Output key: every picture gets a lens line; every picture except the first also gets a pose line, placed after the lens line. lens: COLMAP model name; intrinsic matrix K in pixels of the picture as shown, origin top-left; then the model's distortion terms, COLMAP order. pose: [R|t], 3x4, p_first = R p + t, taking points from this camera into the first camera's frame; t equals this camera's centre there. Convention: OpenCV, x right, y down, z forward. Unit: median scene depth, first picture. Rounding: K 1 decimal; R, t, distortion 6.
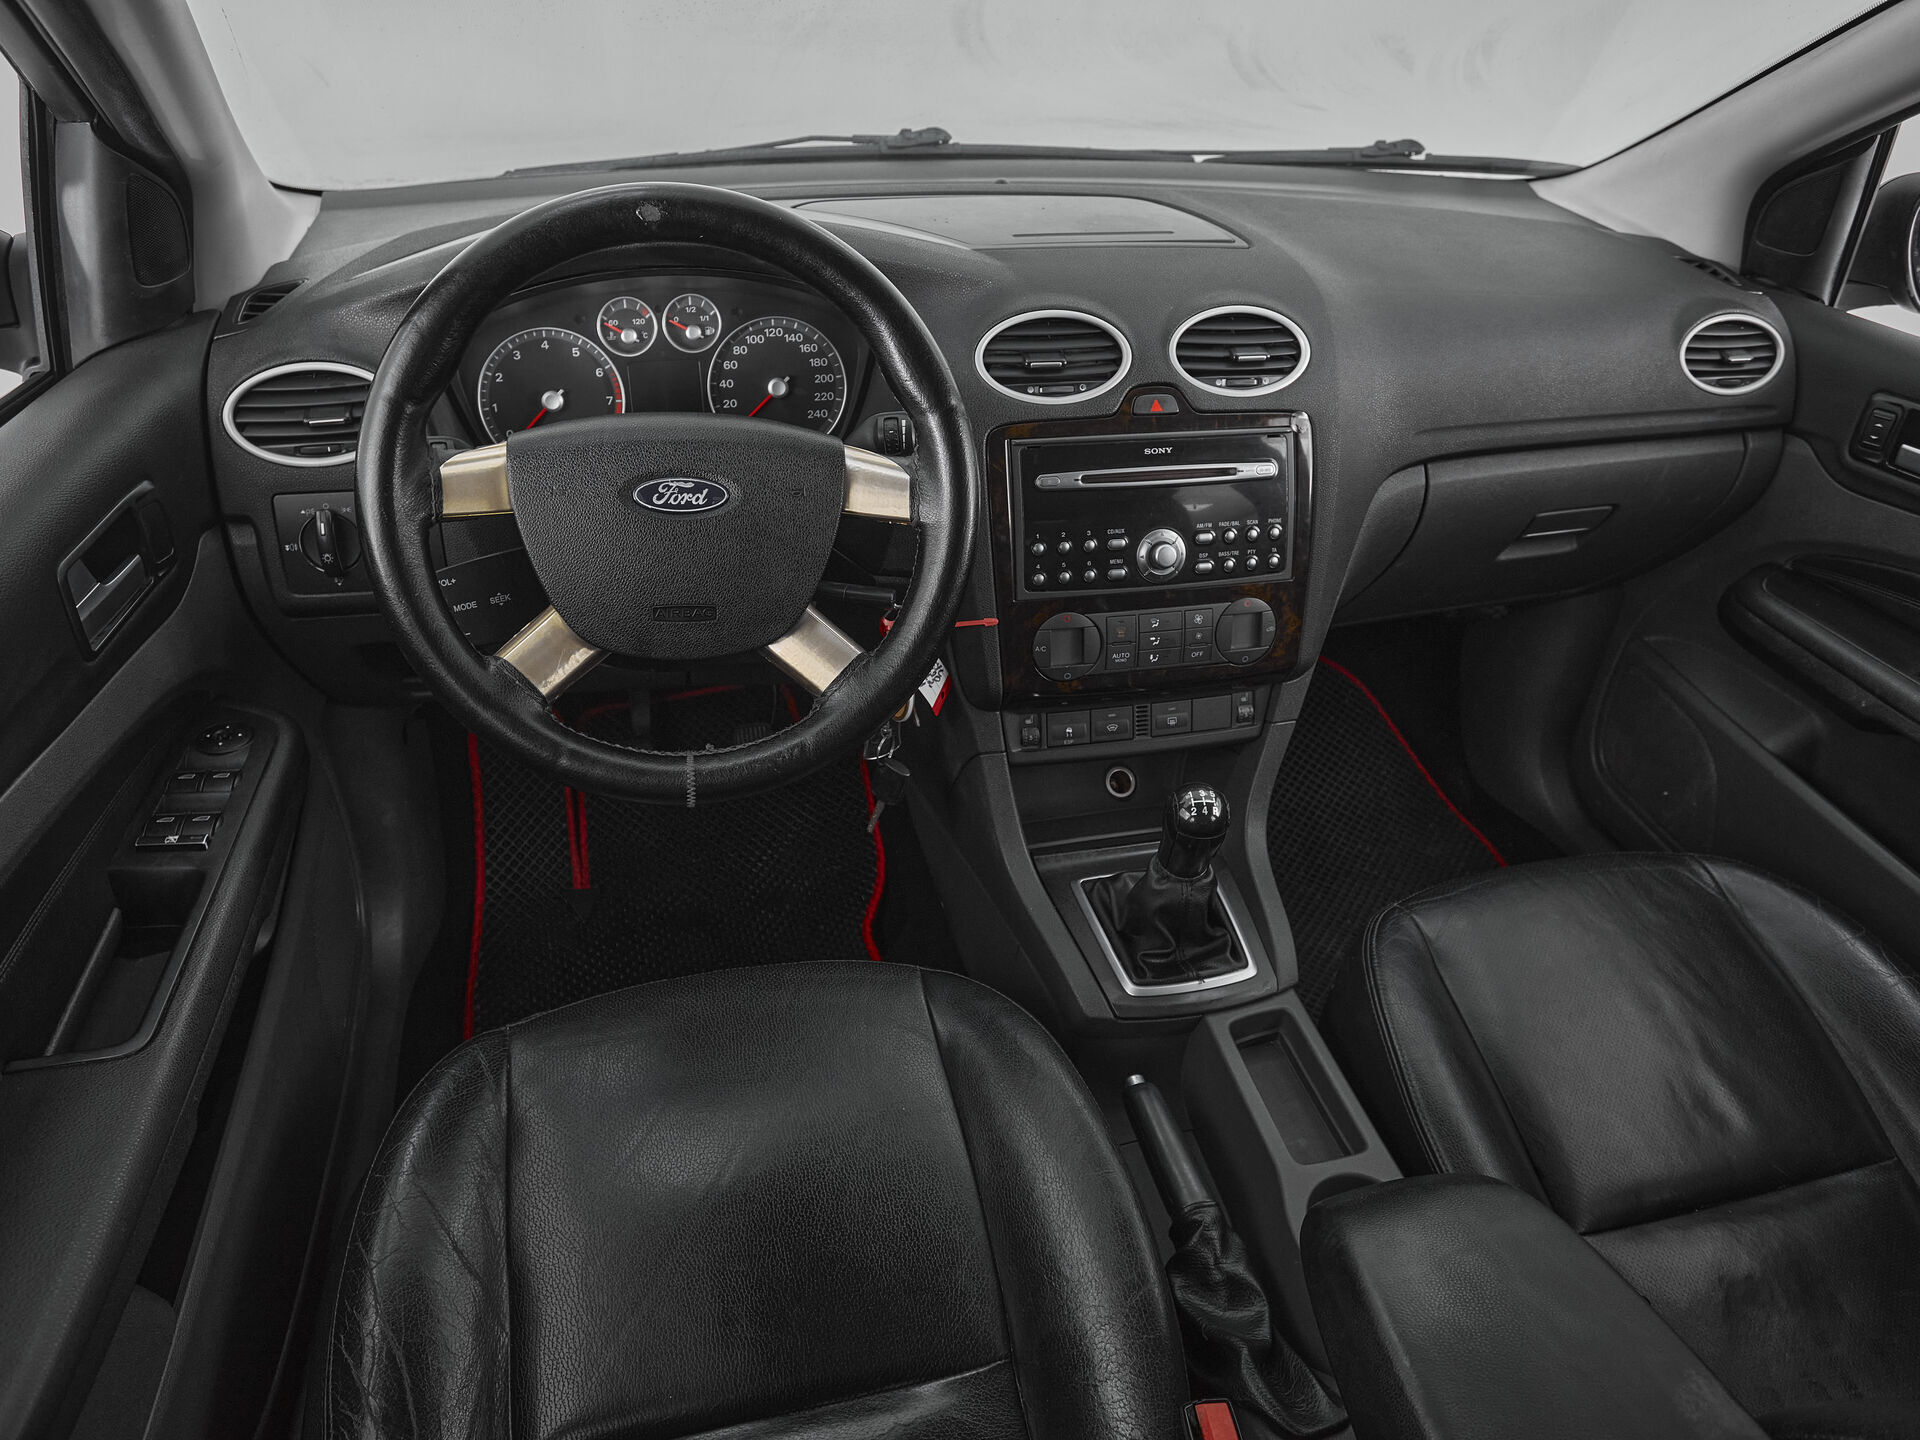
lens RADIAL K [[1244.5, 0, 963.3], [0, 1244.5, 731.8], [0, 0, 1]] dist [-0.081755, 0.051755]
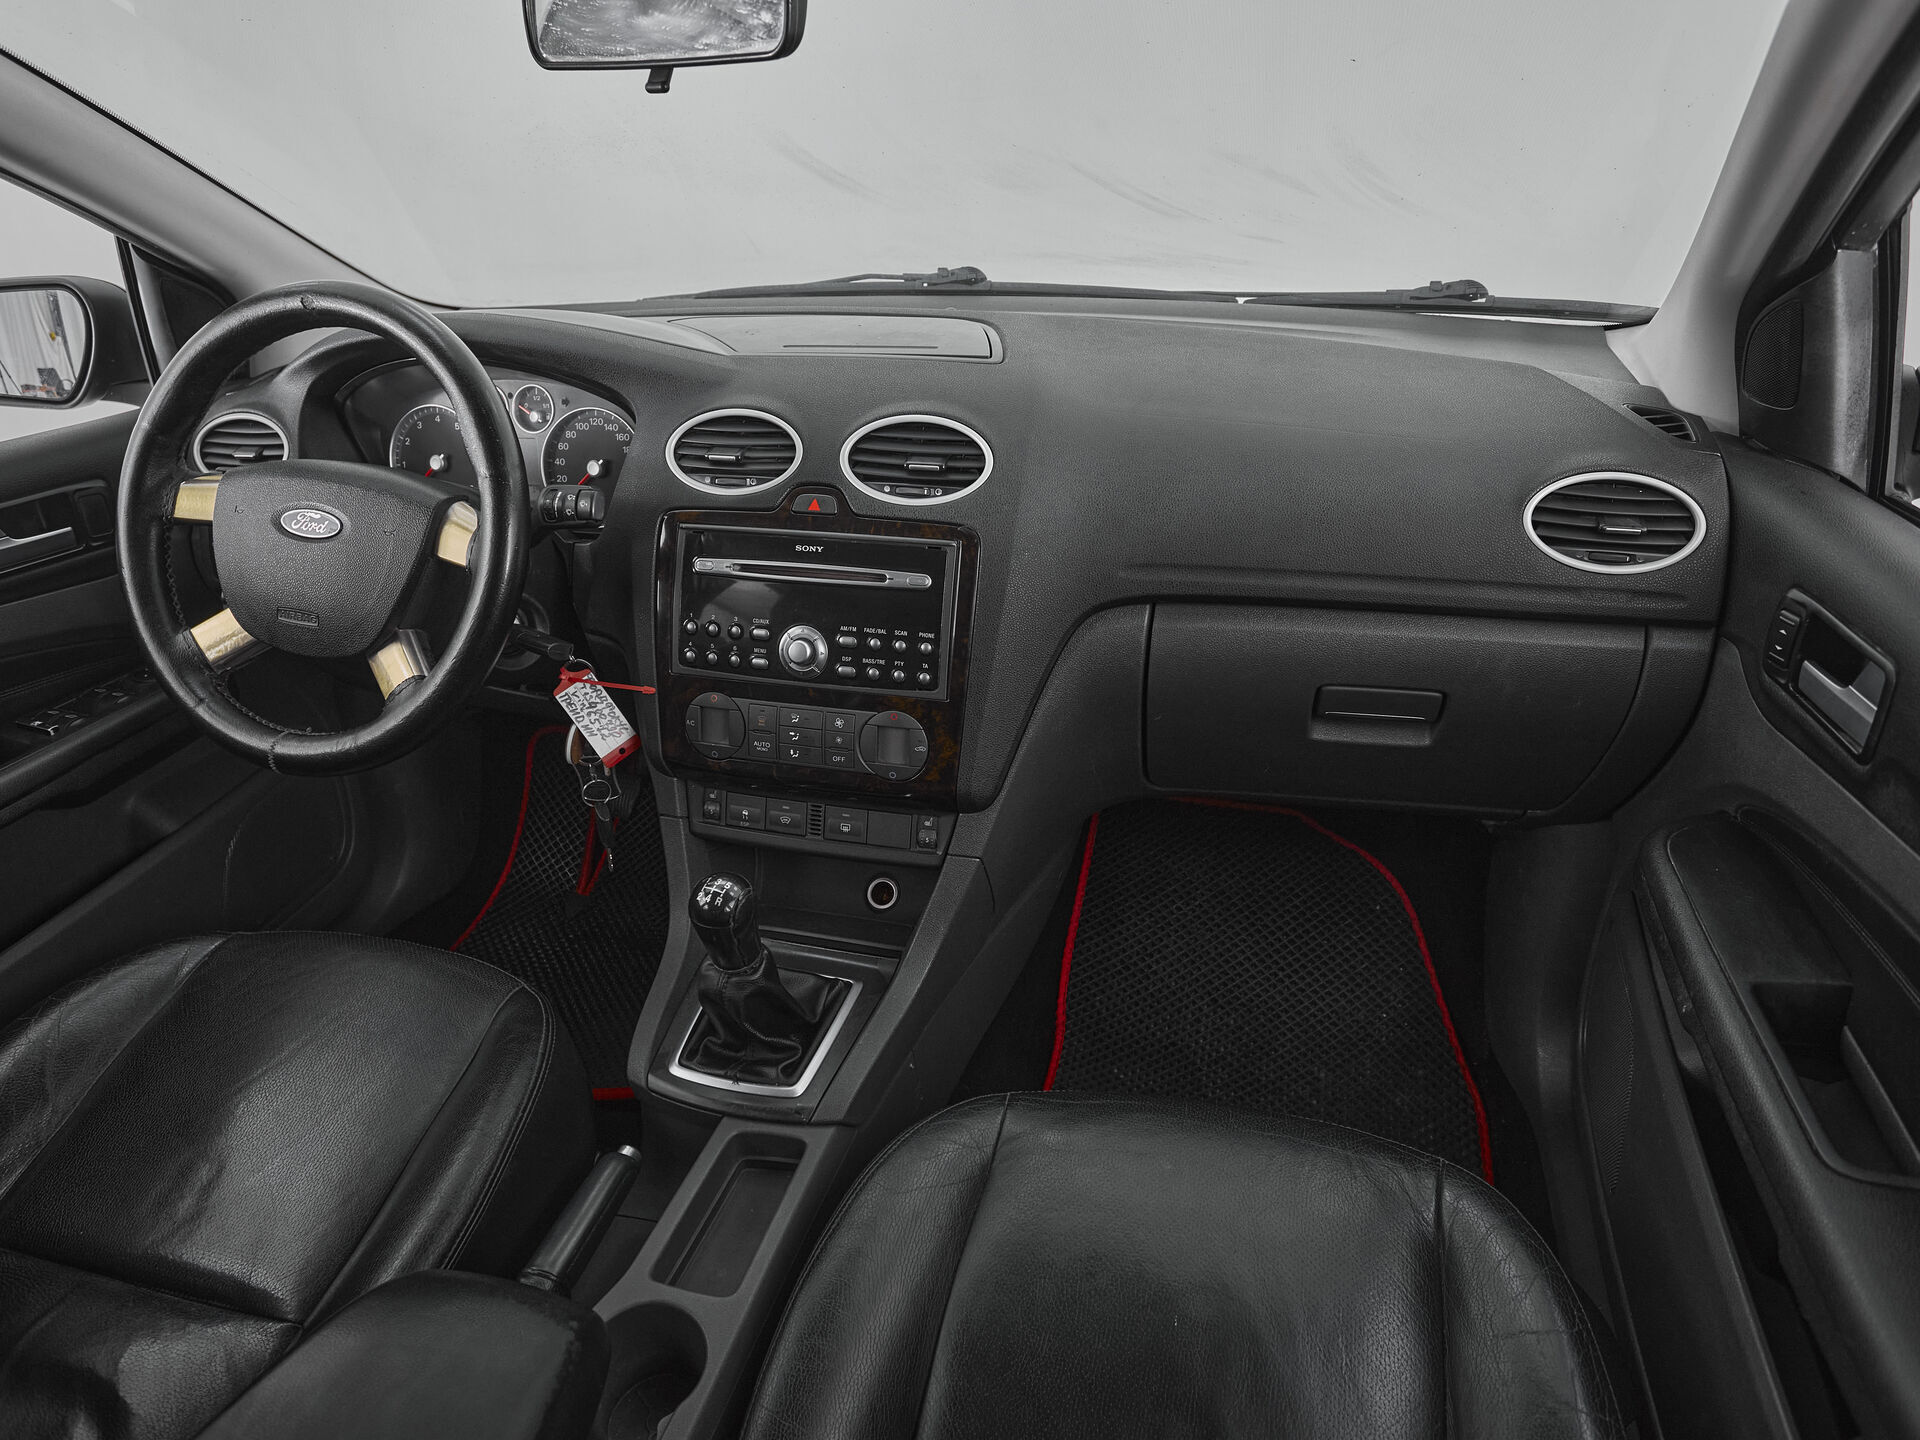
lens RADIAL K [[1203.2, 0, 975.4], [0, 1203.2, 739.0], [0, 0, 1]] dist [-0.081177, 0.042909]
pose [[0.876404, 0.174397, -0.448890, 0.719244], [-0.225138, 0.972366, -0.061783, -0.044328], [0.425710, 0.155209, 0.891449, 0.201079]]
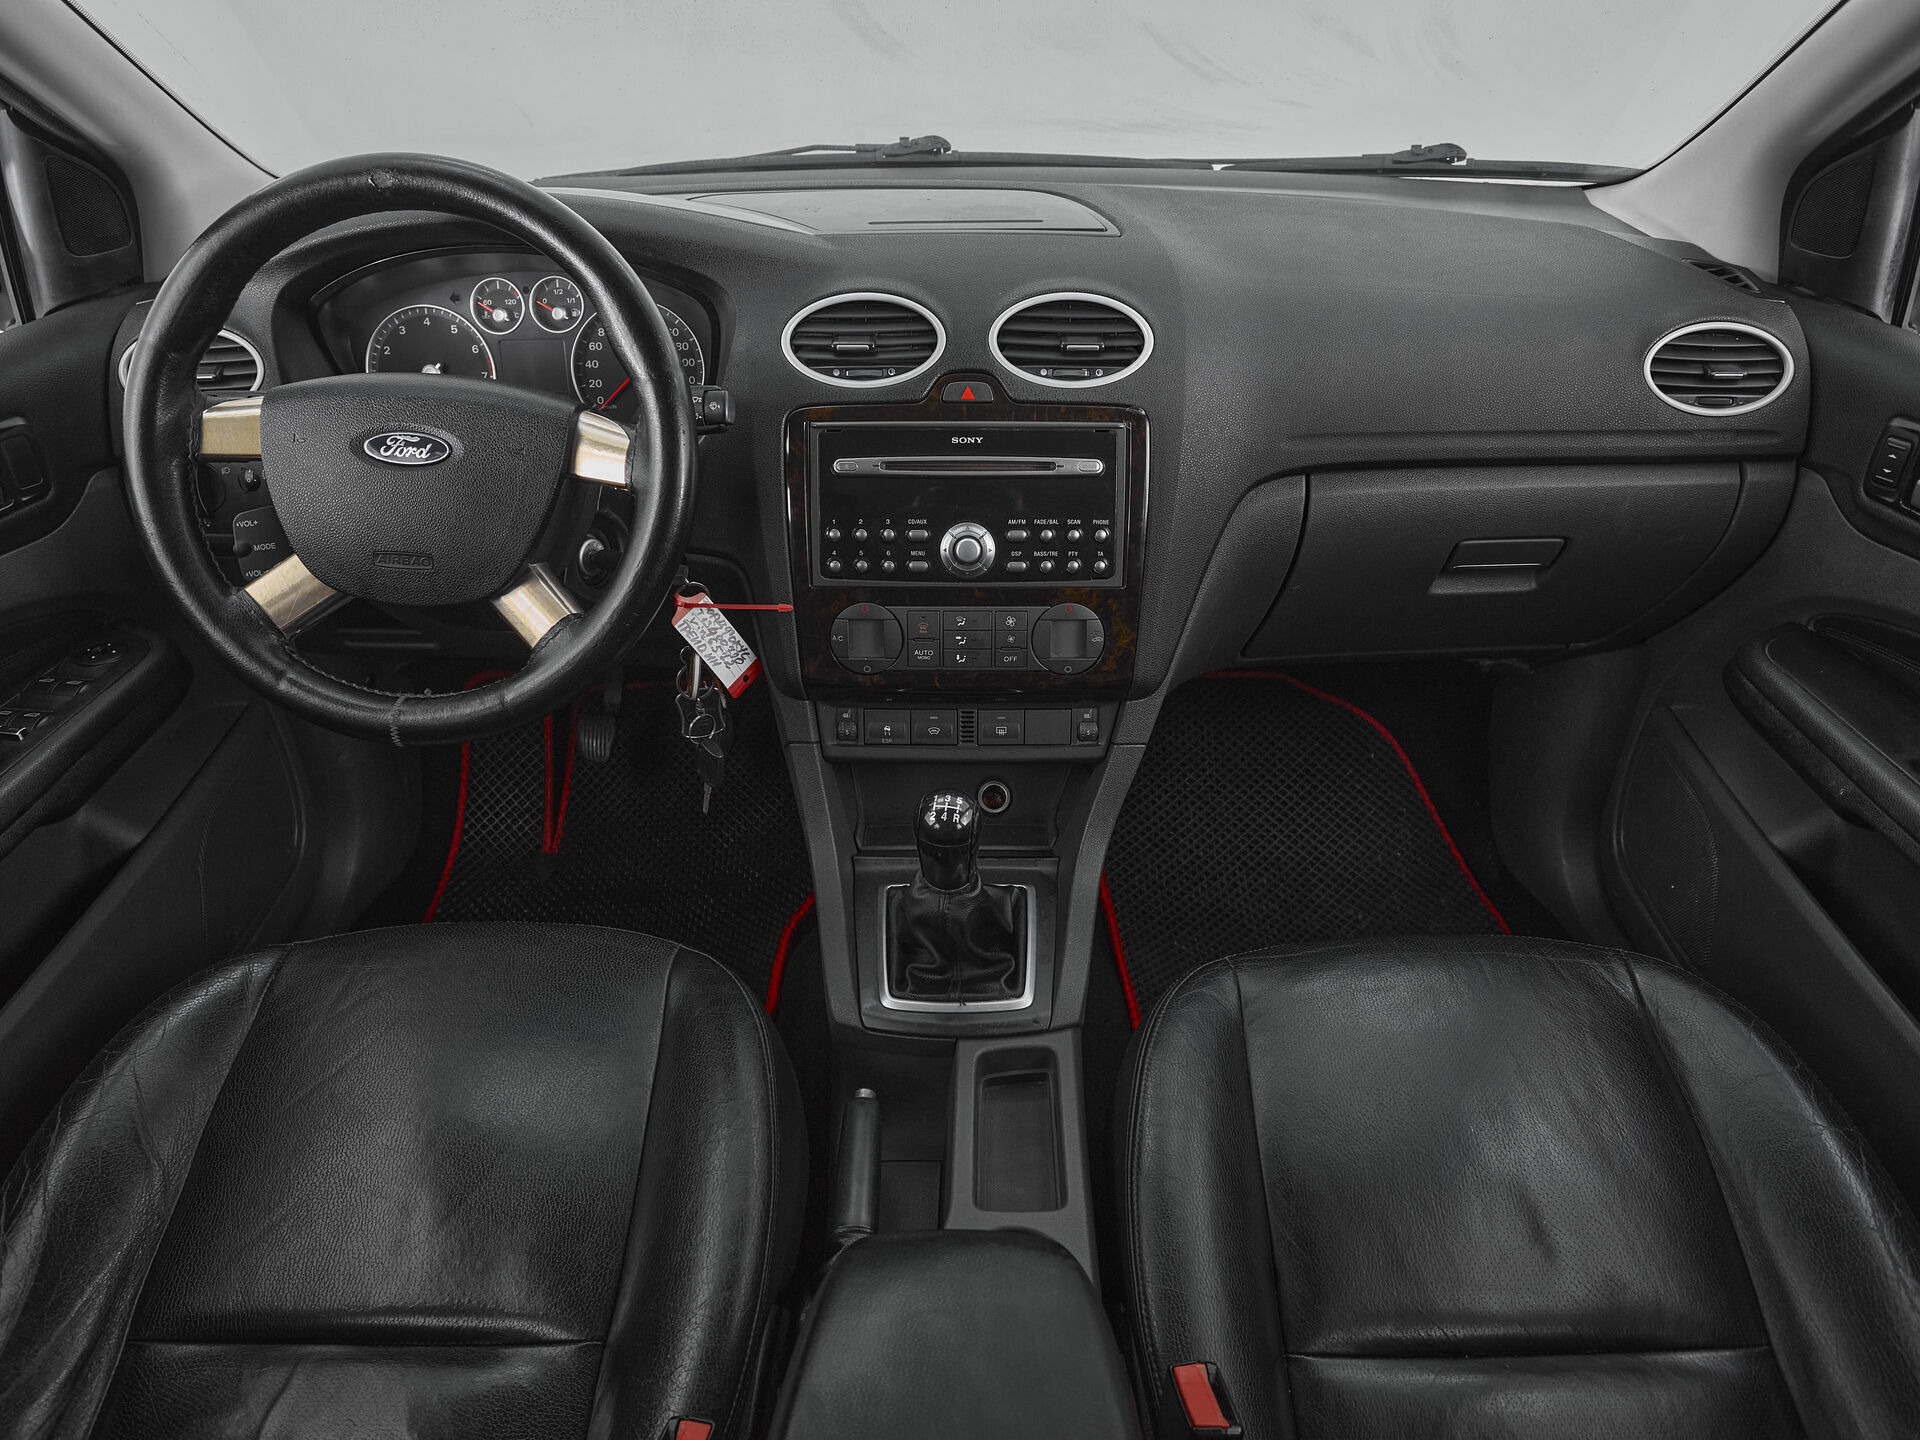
lens RADIAL K [[1244.5, 0, 963.3], [0, 1244.5, 731.8], [0, 0, 1]] dist [-0.081755, 0.051755]
pose [[0.970035, 0.094748, -0.223730, 0.377148], [-0.103506, 0.994242, -0.027723, 0.022626], [0.219815, 0.050050, 0.974257, 0.076036]]
